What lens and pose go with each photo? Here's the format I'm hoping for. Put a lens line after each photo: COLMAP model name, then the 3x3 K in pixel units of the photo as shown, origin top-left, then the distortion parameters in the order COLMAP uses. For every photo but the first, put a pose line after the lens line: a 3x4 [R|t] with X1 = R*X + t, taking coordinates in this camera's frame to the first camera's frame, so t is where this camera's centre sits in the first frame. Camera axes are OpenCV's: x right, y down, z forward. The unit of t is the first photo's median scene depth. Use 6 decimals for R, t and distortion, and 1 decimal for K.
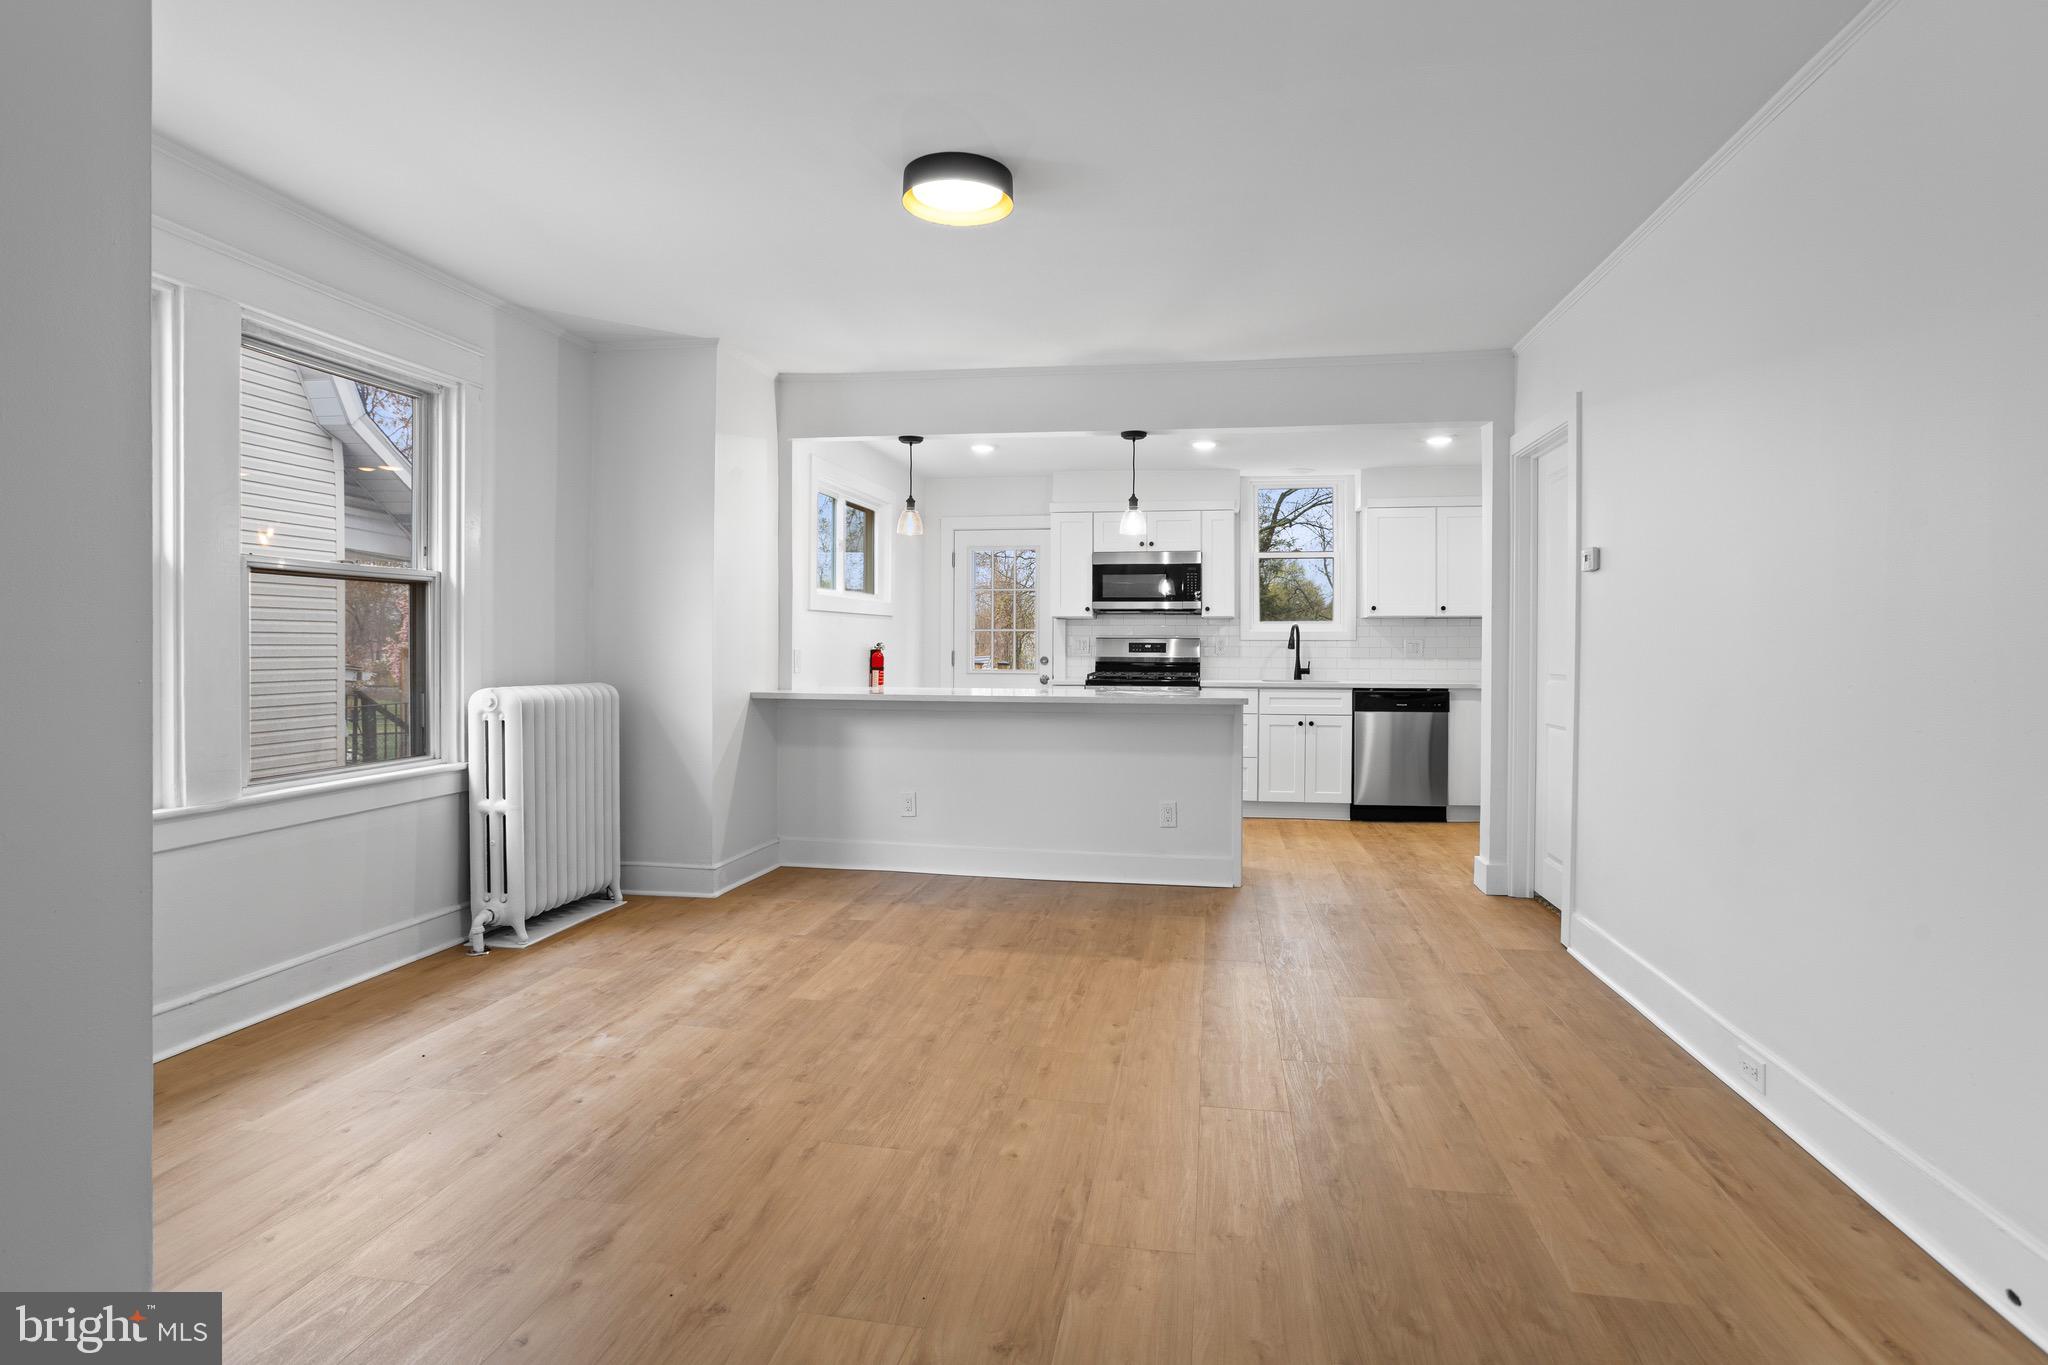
lens RADIAL K [[1007.3, 0, 1066.4], [0, 1007.3, 656.4], [0, 0, 1]] dist [-0.036804, 0.015354]
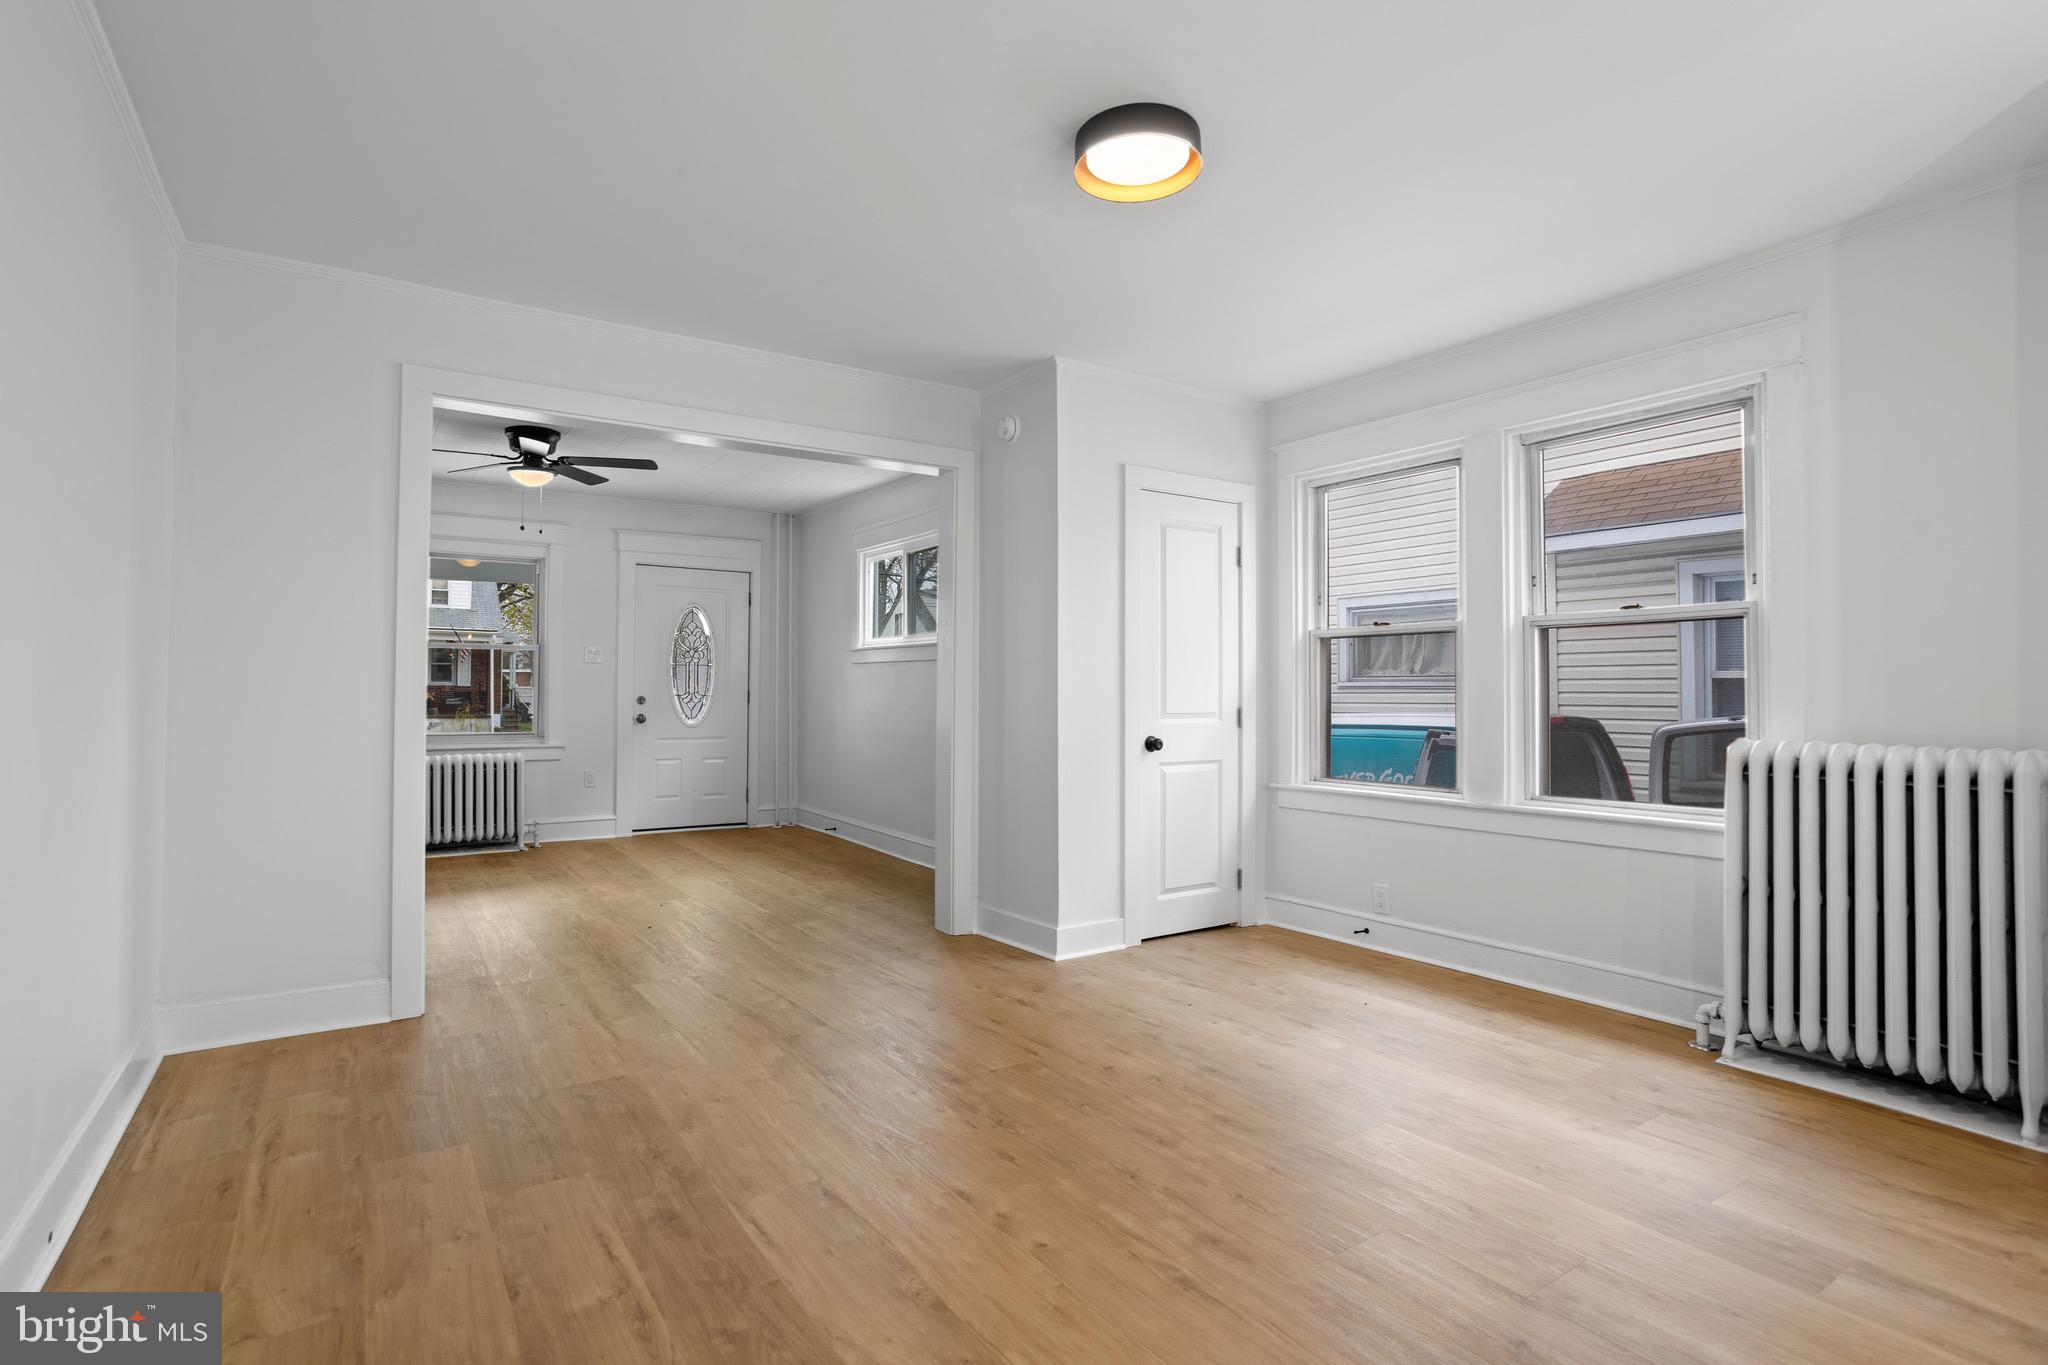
lens RADIAL K [[1007.3, 0, 1004.1], [0, 1007.3, 685.7], [0, 0, 1]] dist [-0.036804, 0.015354]
pose [[-0.749270, -0.013011, -0.662137, 0.558538], [-0.012305, 0.999908, -0.005724, 0.000411], [0.662151, 0.003859, -0.749361, 1.615691]]
